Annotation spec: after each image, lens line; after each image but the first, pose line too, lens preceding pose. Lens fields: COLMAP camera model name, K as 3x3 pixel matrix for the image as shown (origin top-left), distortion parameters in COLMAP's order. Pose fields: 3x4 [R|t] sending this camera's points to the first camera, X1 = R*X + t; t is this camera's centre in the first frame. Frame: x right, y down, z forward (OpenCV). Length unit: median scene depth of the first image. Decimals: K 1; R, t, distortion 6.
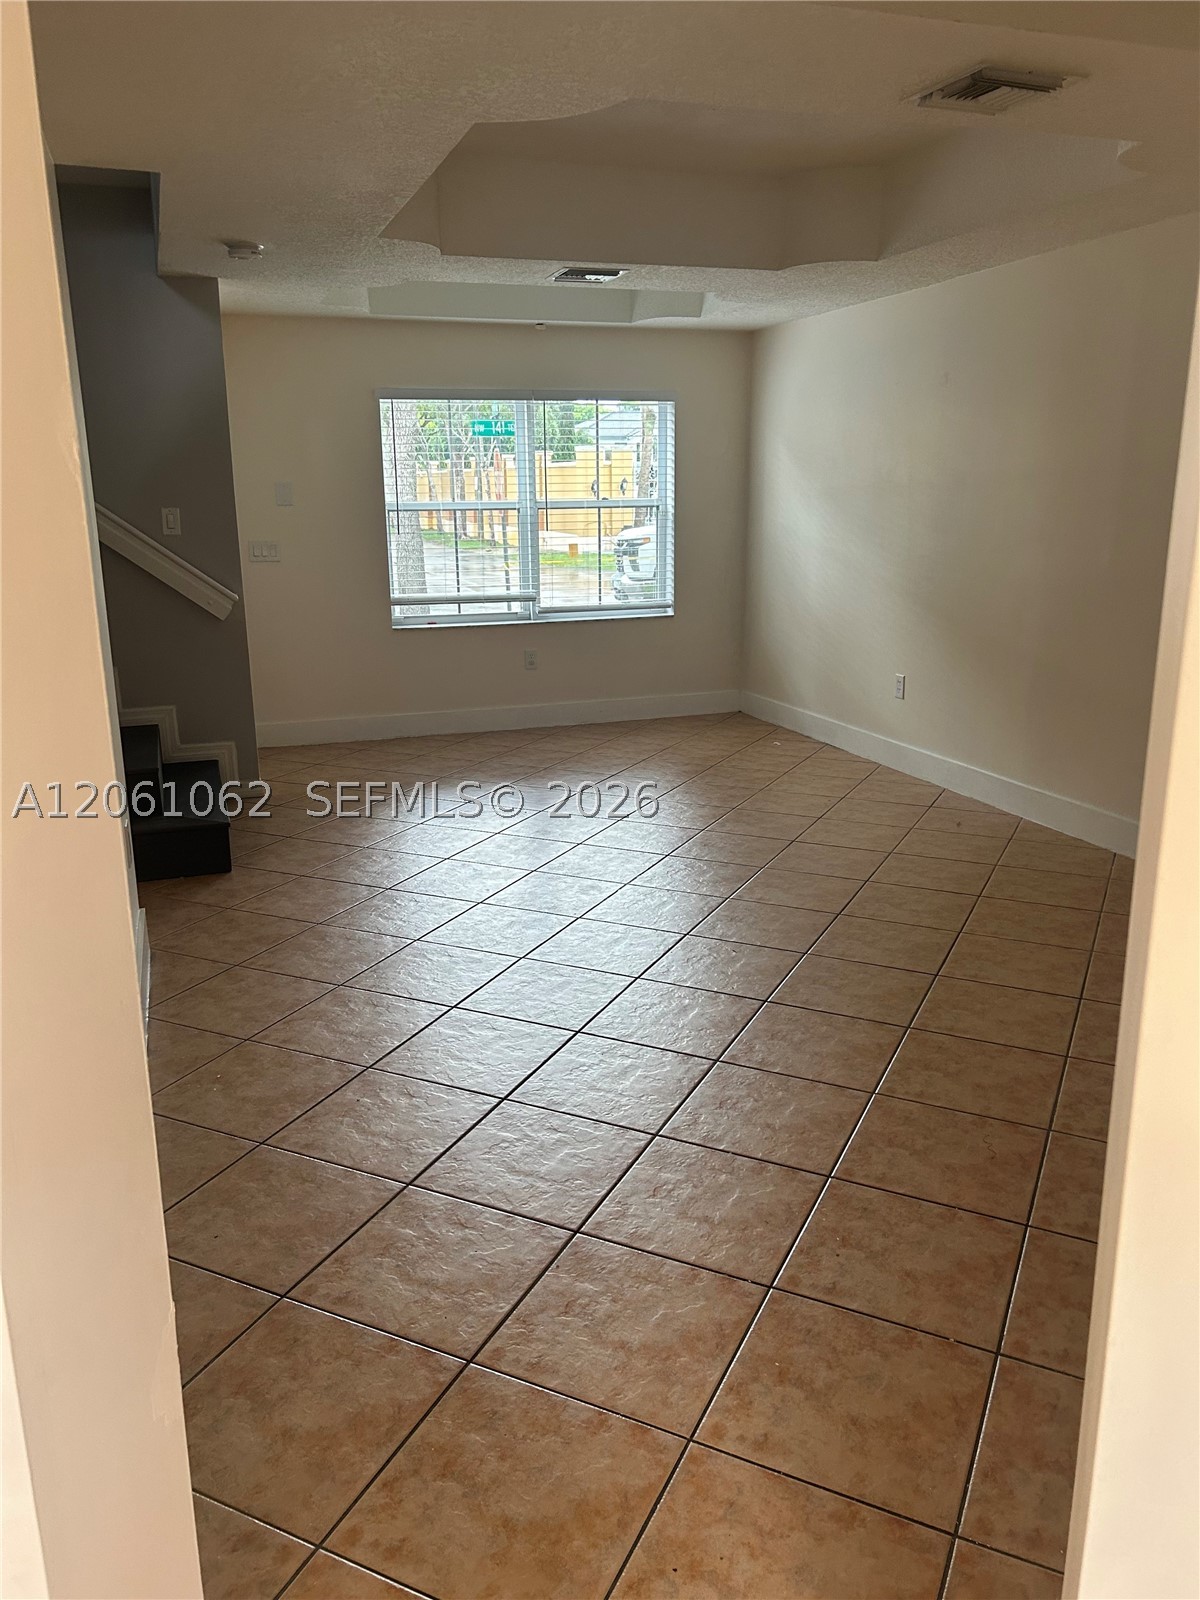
lens RADIAL K [[1226.9, 0, 570.6], [0, 1226.9, 814.4], [0, 0, 1]] dist [0.072968, -0.072452]
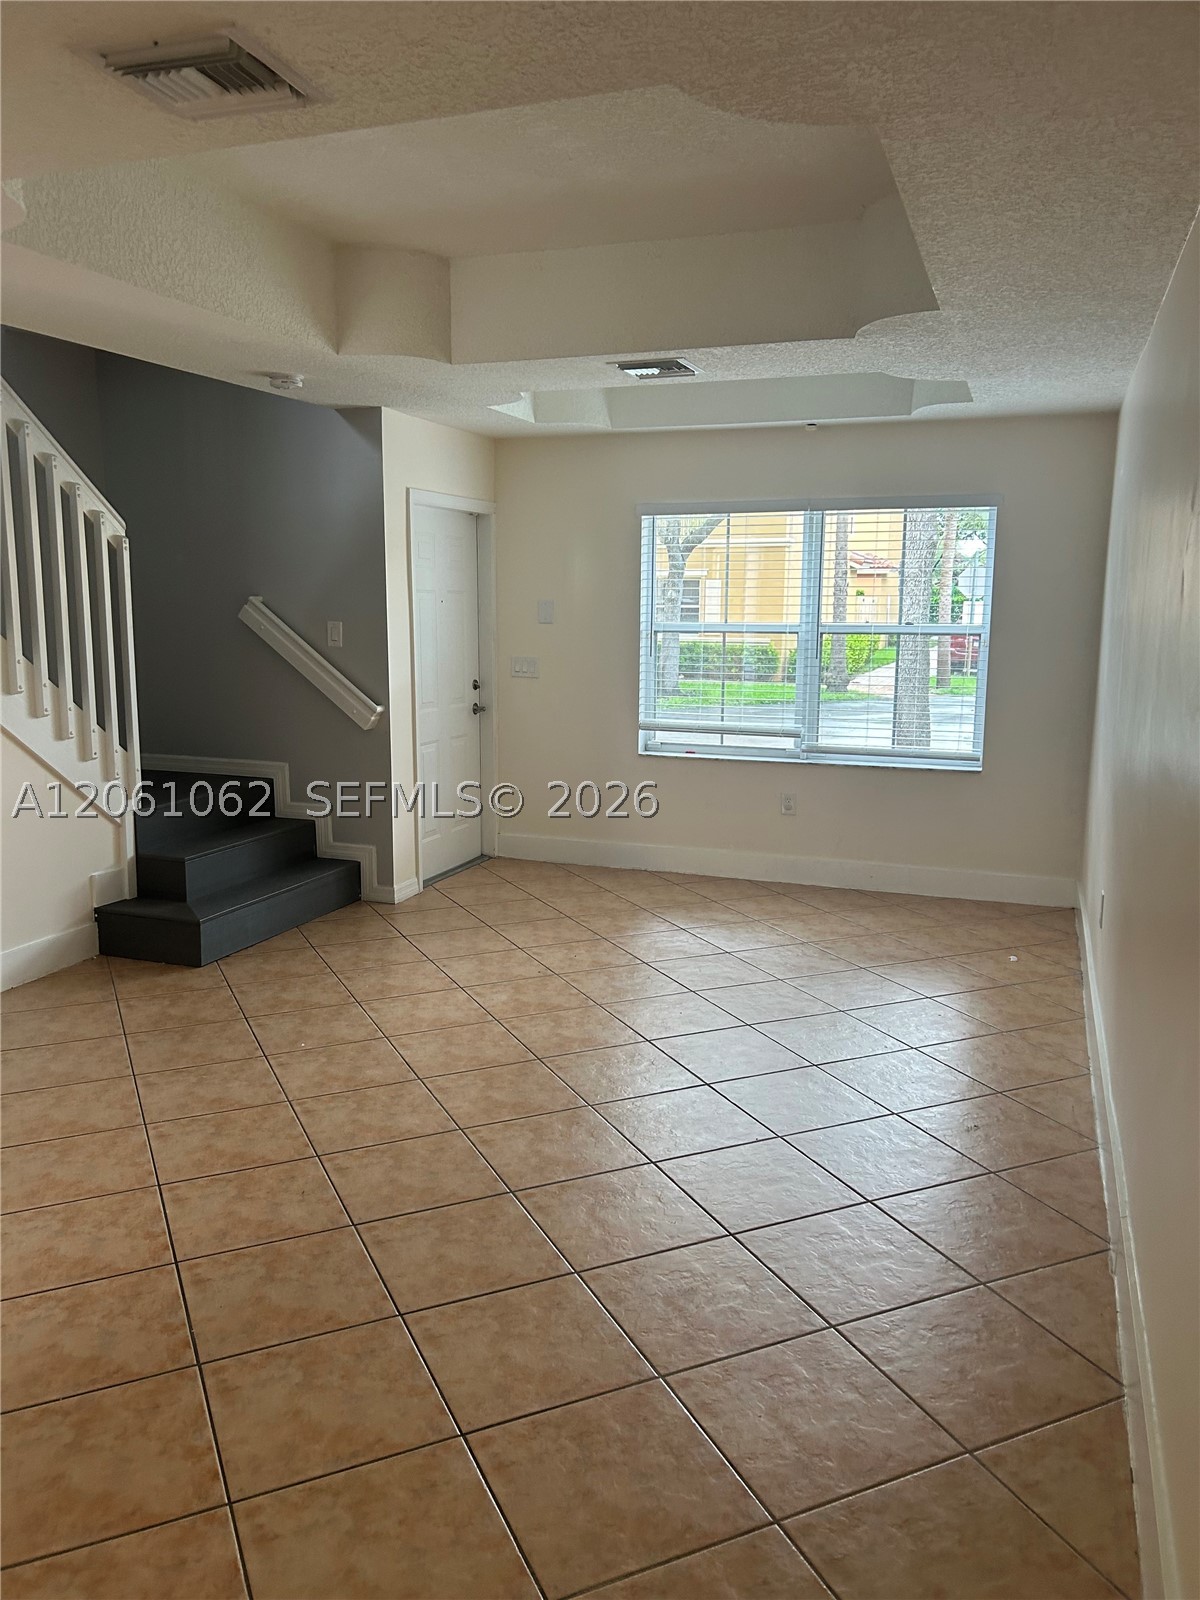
lens RADIAL K [[1226.9, 0, 599.8], [0, 1226.9, 794.4], [0, 0, 1]] dist [0.072968, -0.072452]
pose [[0.768671, 0.108203, -0.630425, 0.408648], [-0.178190, 0.982796, -0.048583, -0.069540], [0.614323, 0.149680, 0.774728, 0.263720]]
